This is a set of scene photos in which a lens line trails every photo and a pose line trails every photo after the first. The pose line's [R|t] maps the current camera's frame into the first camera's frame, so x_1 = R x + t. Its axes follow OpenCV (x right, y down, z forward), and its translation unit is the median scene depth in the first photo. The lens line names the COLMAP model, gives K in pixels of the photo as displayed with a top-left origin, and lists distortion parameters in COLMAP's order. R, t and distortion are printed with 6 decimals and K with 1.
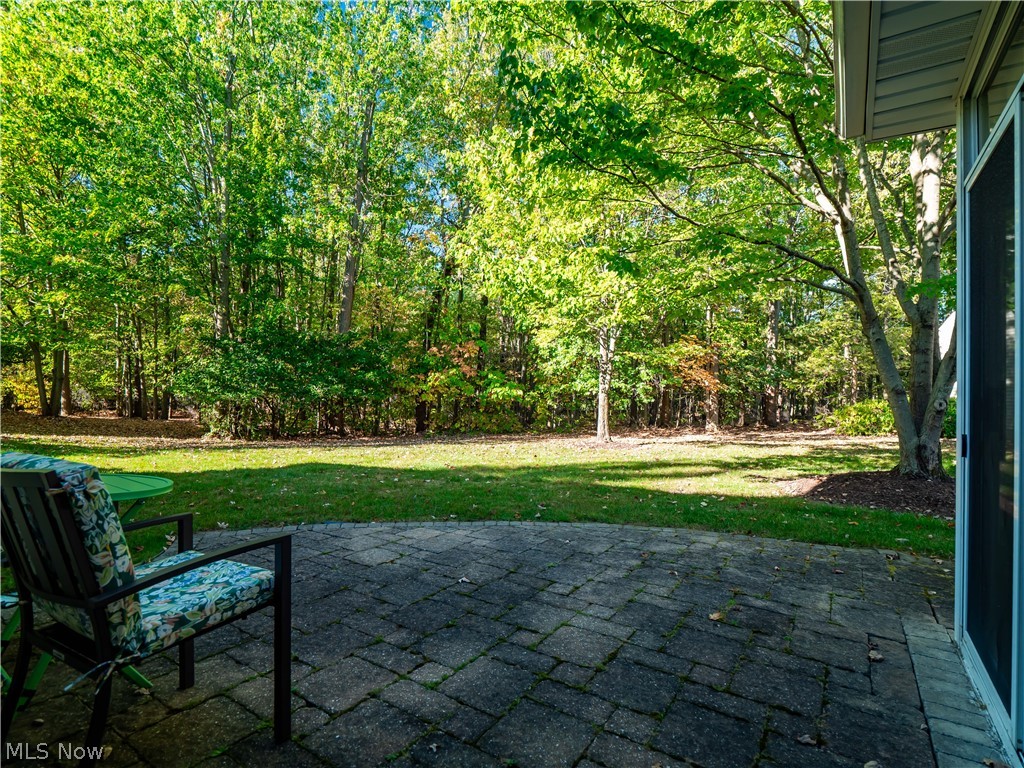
lens RADIAL K [[503.0, 0, 512.0], [0, 503.0, 384.0], [0, 0, 1]] dist [0.000953, 0.000102]
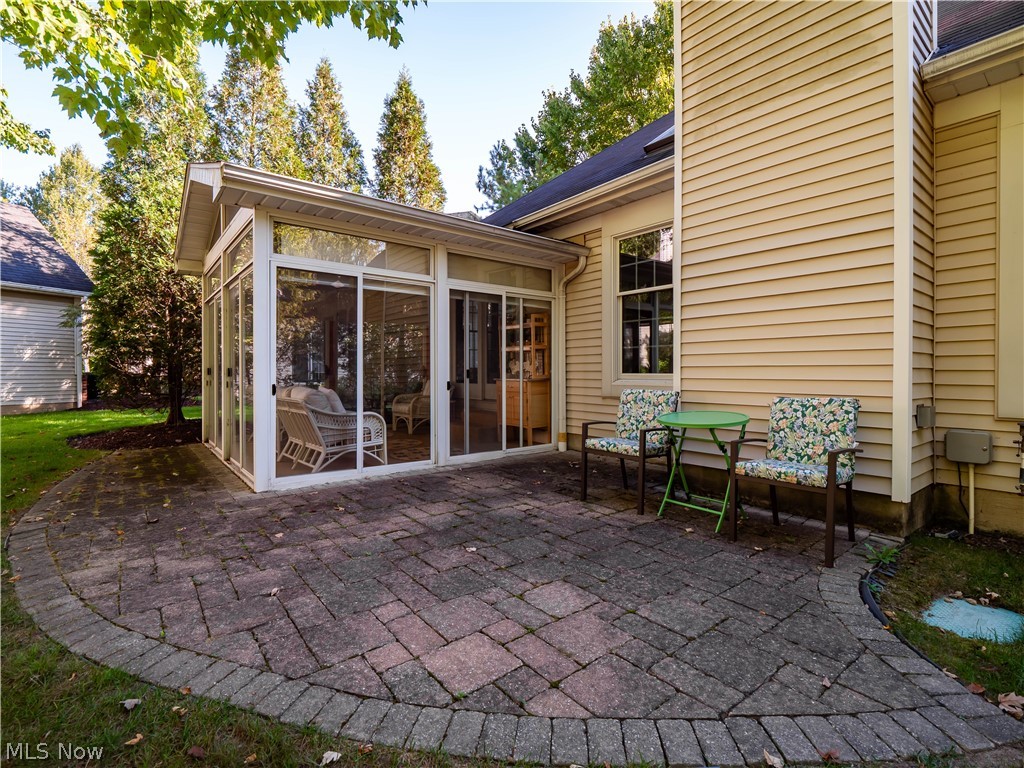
lens RADIAL K [[503.0, 0, 512.0], [0, 503.0, 384.0], [0, 0, 1]] dist [0.000953, 0.000102]
pose [[-0.949674, -0.027541, 0.312028, -0.452103], [-0.023403, 0.999582, 0.016999, 0.029631], [-0.312366, 0.008841, -0.949921, 1.805948]]
